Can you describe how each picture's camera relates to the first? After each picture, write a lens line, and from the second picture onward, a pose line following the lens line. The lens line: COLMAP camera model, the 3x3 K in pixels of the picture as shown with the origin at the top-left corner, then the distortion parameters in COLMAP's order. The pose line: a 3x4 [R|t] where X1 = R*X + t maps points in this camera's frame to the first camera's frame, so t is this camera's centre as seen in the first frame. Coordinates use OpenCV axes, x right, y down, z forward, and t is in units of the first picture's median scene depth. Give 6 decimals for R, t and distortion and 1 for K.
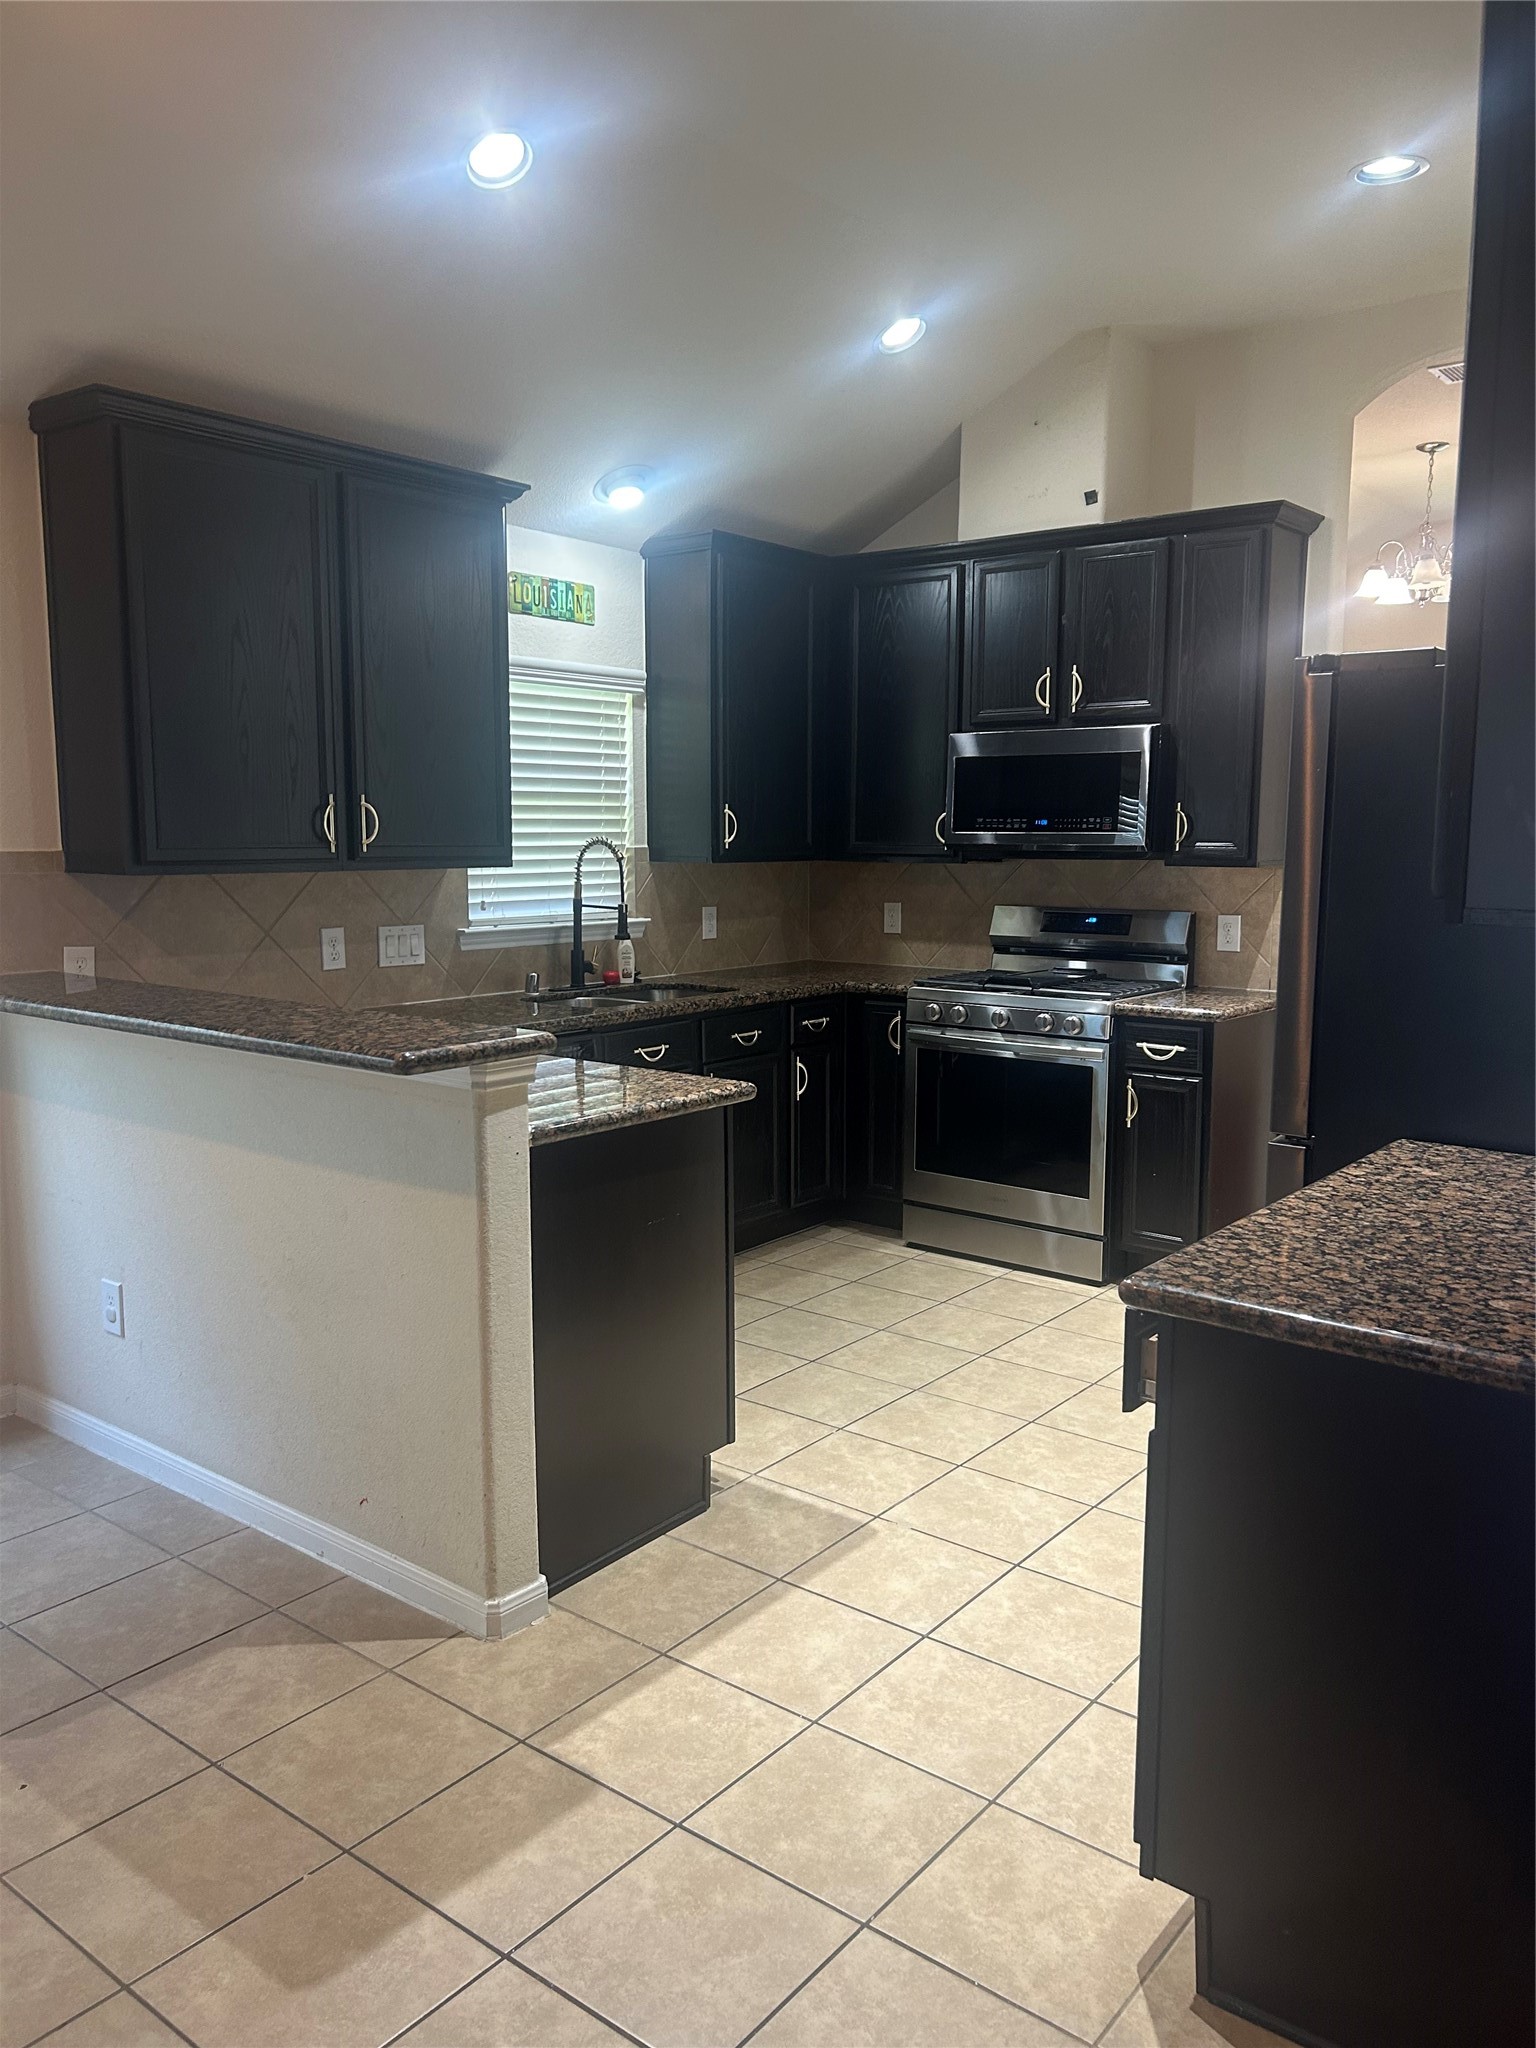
lens RADIAL K [[1532.5, 0, 768.0], [0, 1532.5, 1024.0], [0, 0, 1]] dist [0.070160, -0.111591]
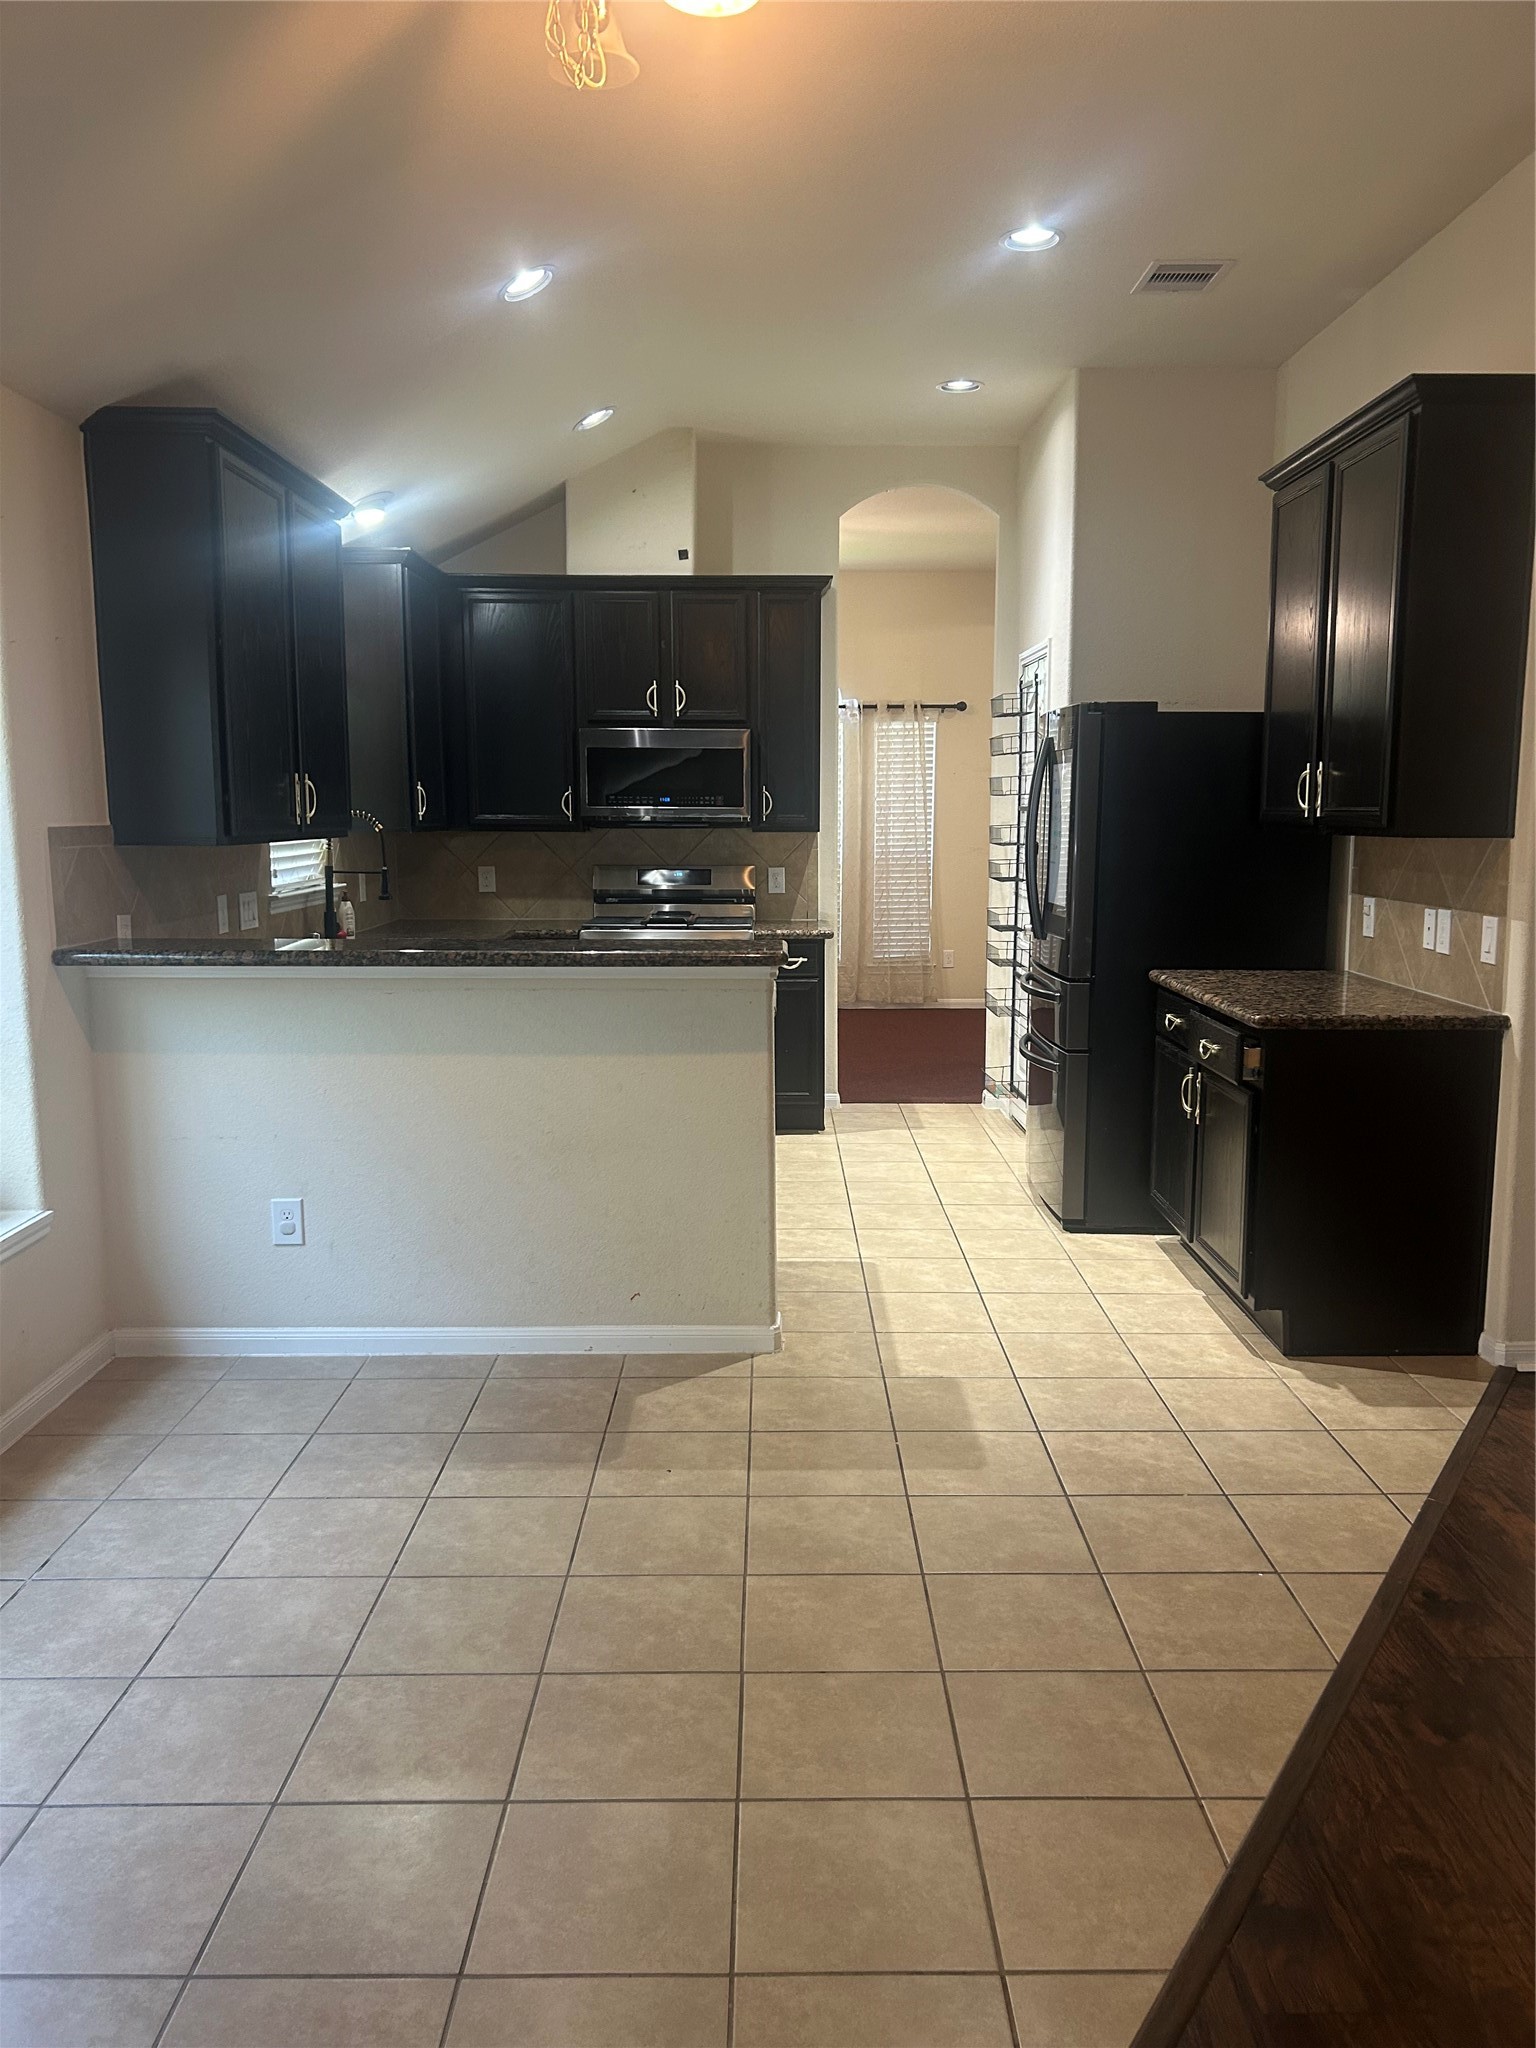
lens RADIAL K [[1531.5, 0, 768.0], [0, 1531.5, 1024.0], [0, 0, 1]] dist [0.103901, -0.132433]
pose [[0.784889, -0.089825, 0.613091, -0.603996], [0.081944, 0.995794, 0.040989, 0.014256], [-0.614194, 0.018067, 0.788948, -0.091828]]
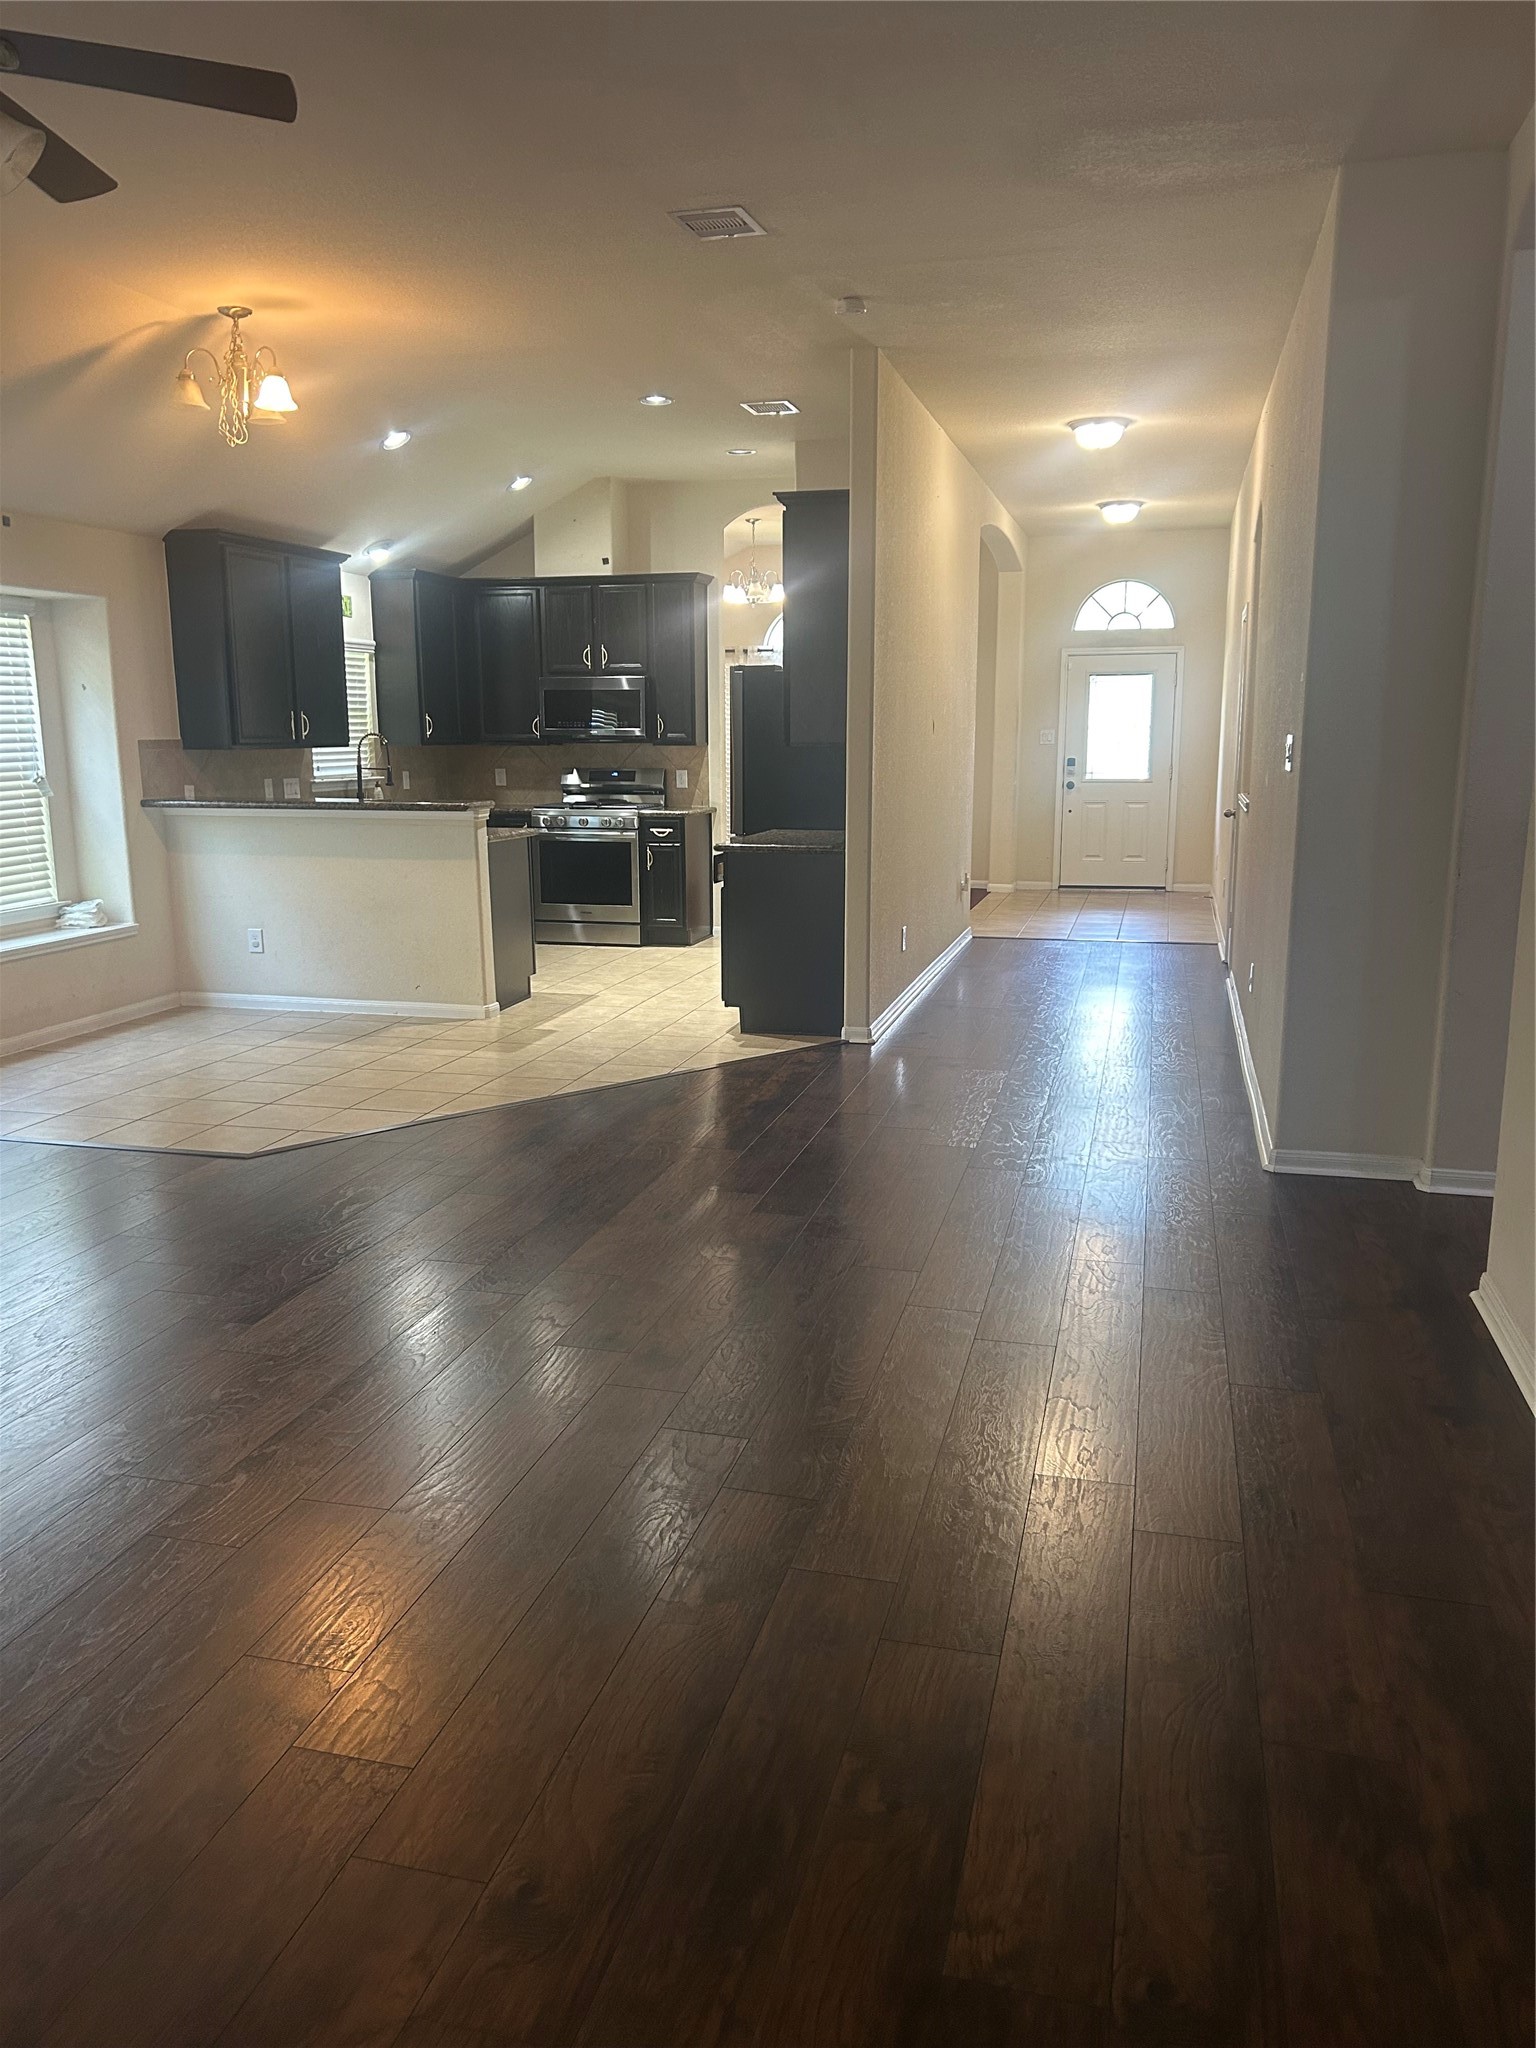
lens RADIAL K [[1531.5, 0, 768.0], [0, 1531.5, 1024.0], [0, 0, 1]] dist [0.103901, -0.132433]
pose [[0.912965, -0.084461, 0.399200, -0.472714], [0.060460, 0.995544, 0.072363, 0.134457], [-0.403533, -0.041929, 0.914004, -0.999728]]
